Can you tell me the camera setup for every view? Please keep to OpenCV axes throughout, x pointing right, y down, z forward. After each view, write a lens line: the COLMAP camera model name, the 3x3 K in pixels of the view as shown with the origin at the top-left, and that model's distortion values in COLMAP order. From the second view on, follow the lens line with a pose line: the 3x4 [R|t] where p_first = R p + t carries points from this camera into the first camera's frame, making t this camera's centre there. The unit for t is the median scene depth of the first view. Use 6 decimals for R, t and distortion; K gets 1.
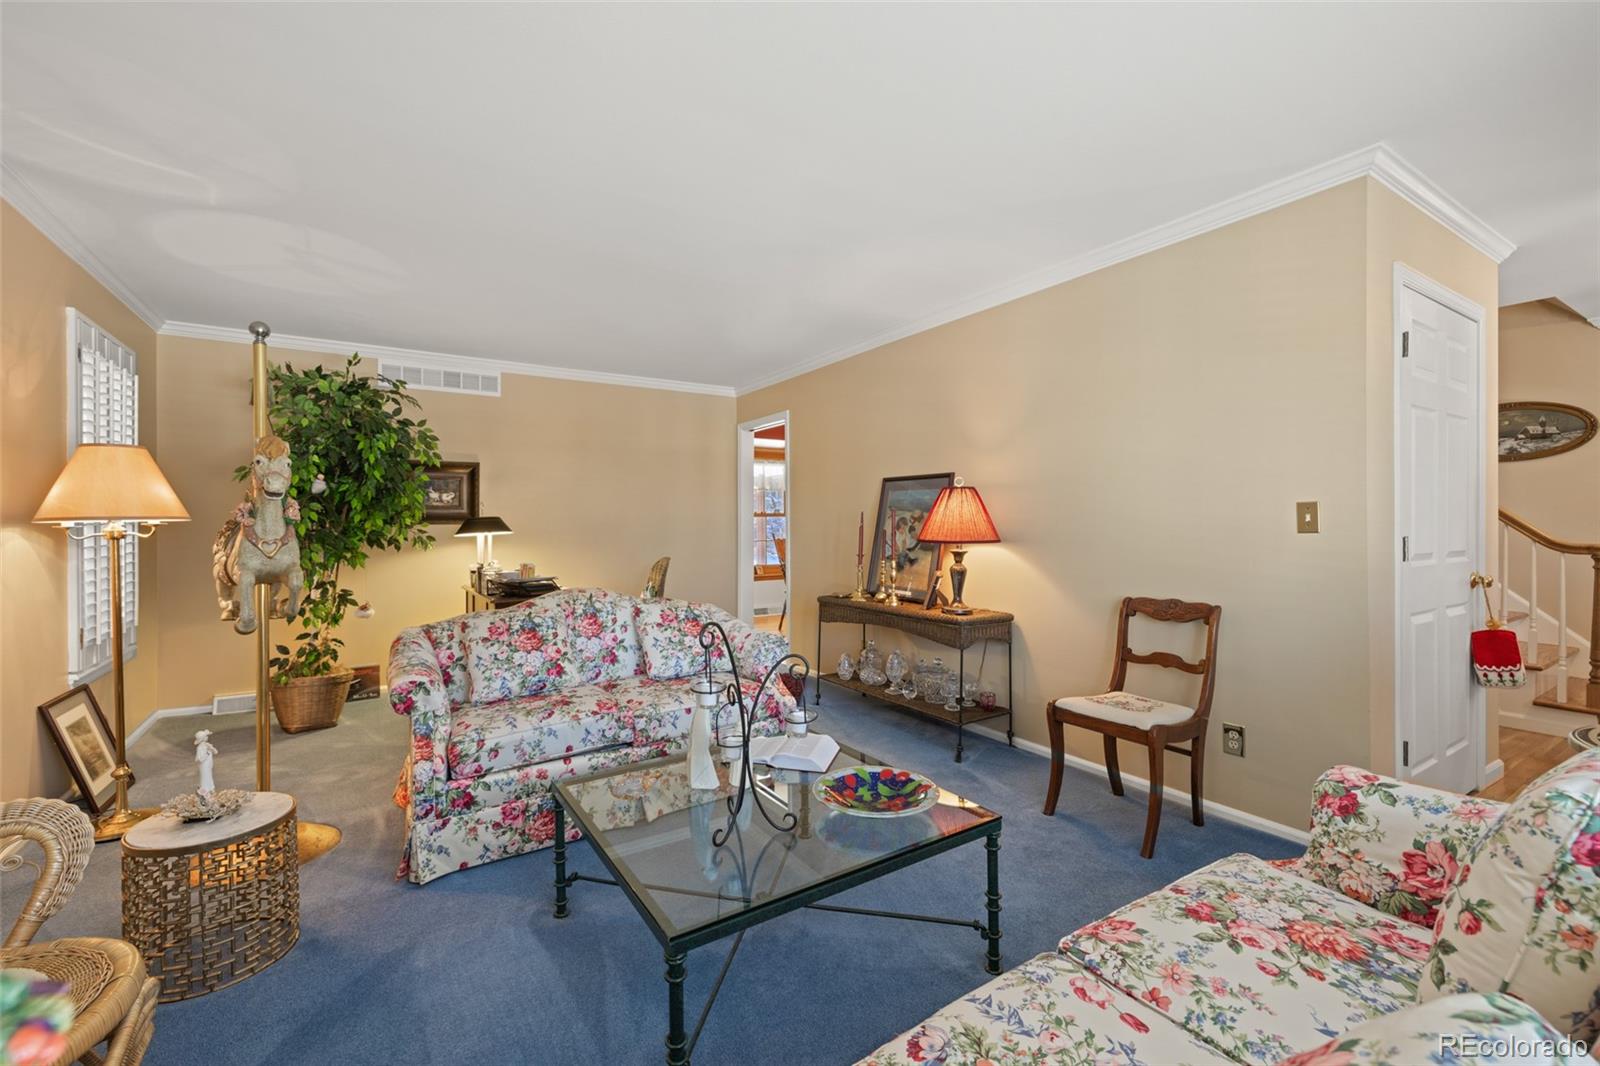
lens RADIAL K [[681.6, 0, 795.3], [0, 681.6, 527.5], [0, 0, 1]] dist [-0.003316, 0.000682]
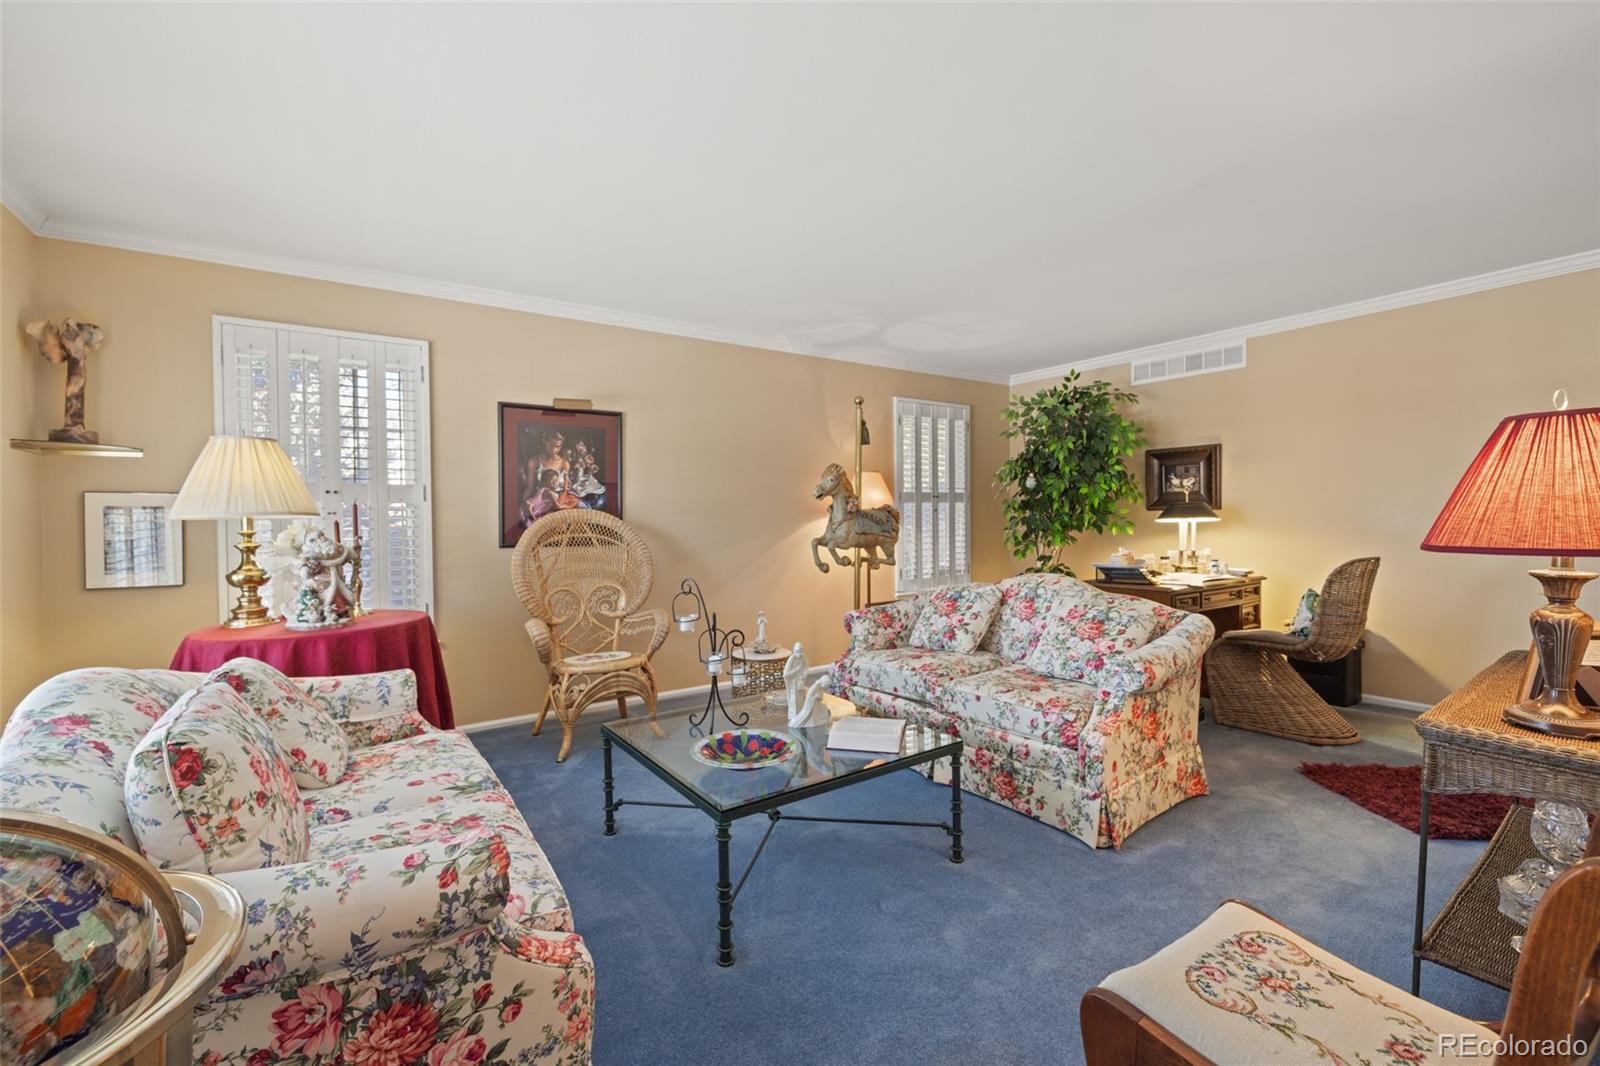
lens RADIAL K [[681.6, 0, 794.2], [0, 681.6, 535.3], [0, 0, 1]] dist [-0.003316, 0.000682]
pose [[0.011471, 0.032020, -0.999421, 0.782817], [0.006513, 0.999464, 0.032097, -0.005487], [0.999913, -0.006877, 0.011256, 0.669494]]
